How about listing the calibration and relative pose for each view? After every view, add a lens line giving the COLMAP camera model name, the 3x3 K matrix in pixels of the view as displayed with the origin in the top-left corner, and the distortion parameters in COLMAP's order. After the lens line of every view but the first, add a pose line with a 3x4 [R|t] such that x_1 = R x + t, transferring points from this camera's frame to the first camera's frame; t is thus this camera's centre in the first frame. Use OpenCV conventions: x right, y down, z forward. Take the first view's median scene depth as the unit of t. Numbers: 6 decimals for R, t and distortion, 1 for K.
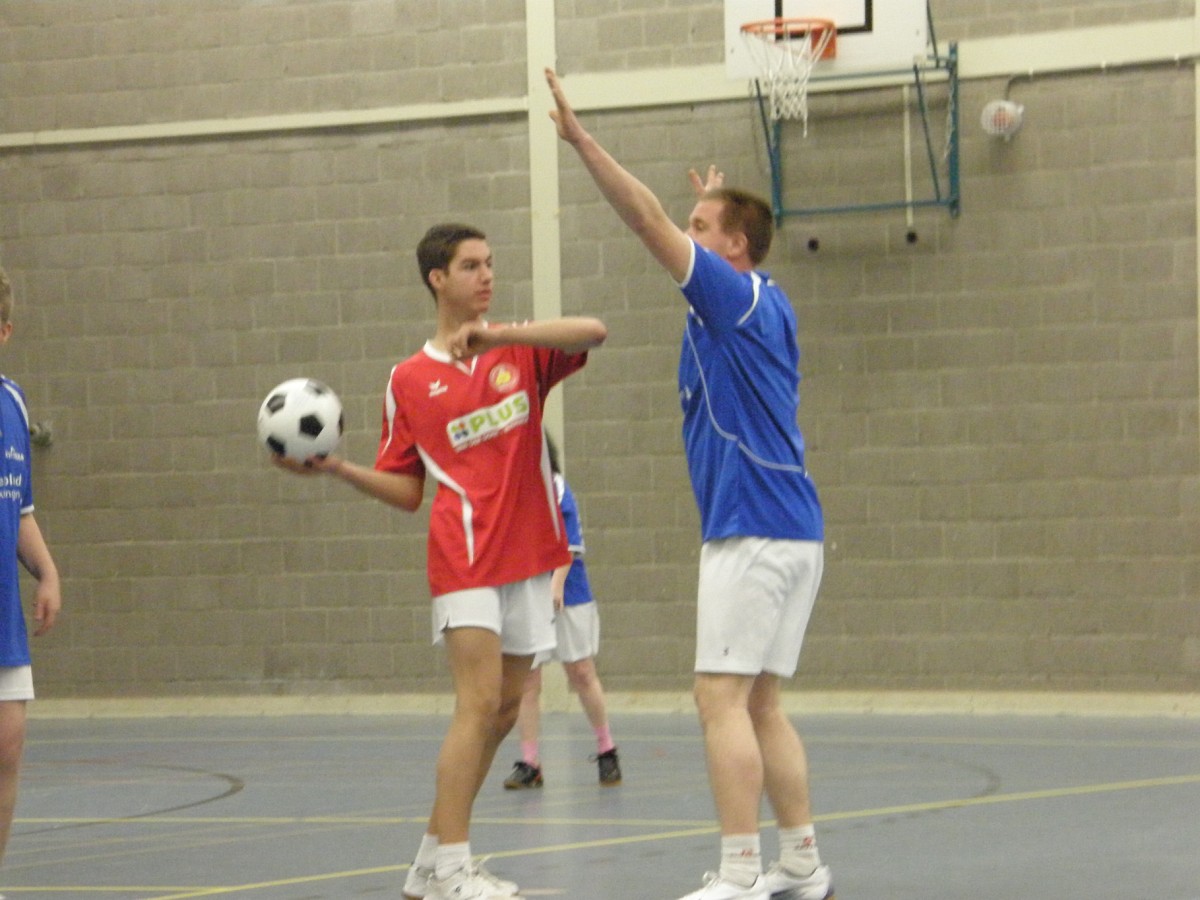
lens RADIAL K [[4927.0, 0, 590.8], [0, 4927.0, 440.2], [0, 0, 1]] dist [1.463421, 0.000000]
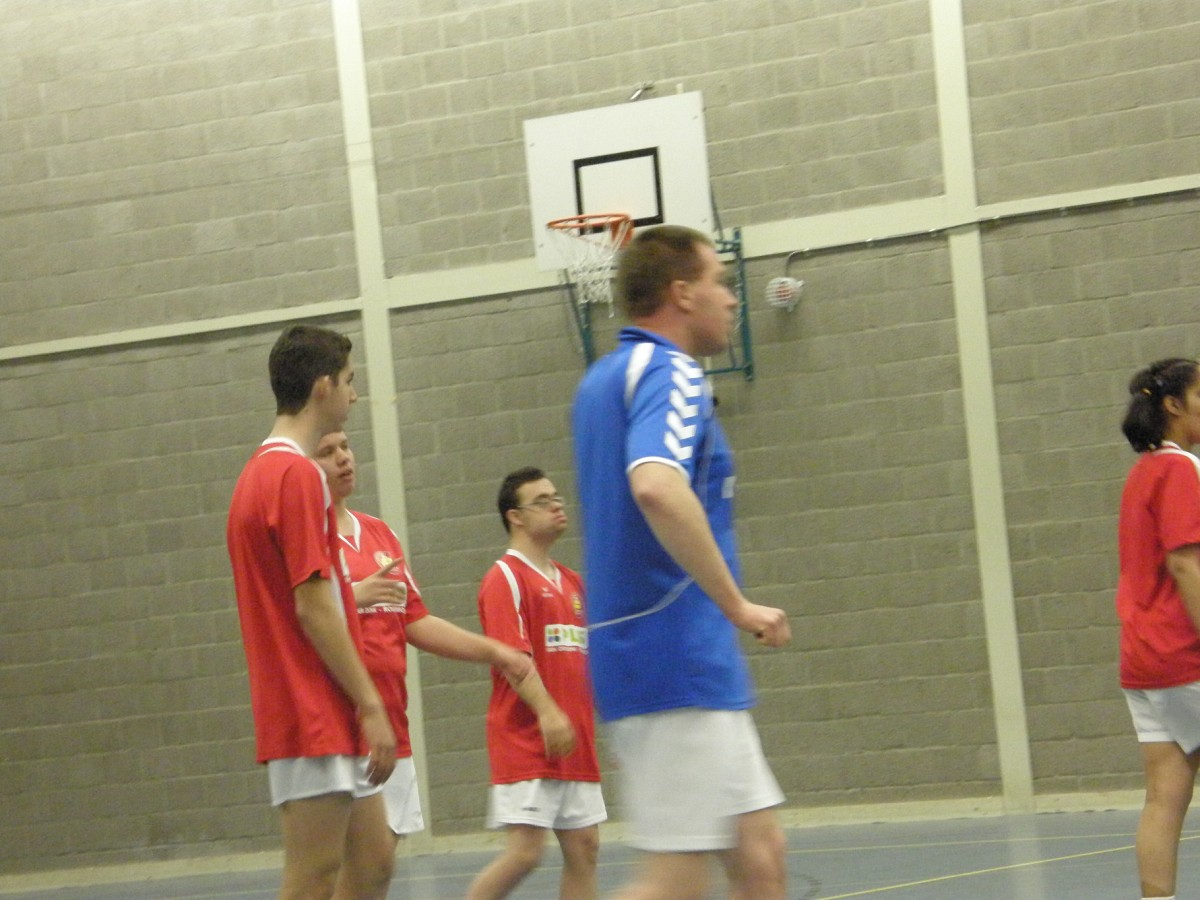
lens RADIAL K [[3951.9, 0, 604.6], [0, 3951.9, 454.3], [0, 0, 1]] dist [0.952763, 0.000000]
pose [[0.997214, -0.067492, 0.031762, 0.011177], [0.068300, 0.997350, -0.025063, -0.008418], [-0.029986, 0.027162, 0.999181, 0.113745]]
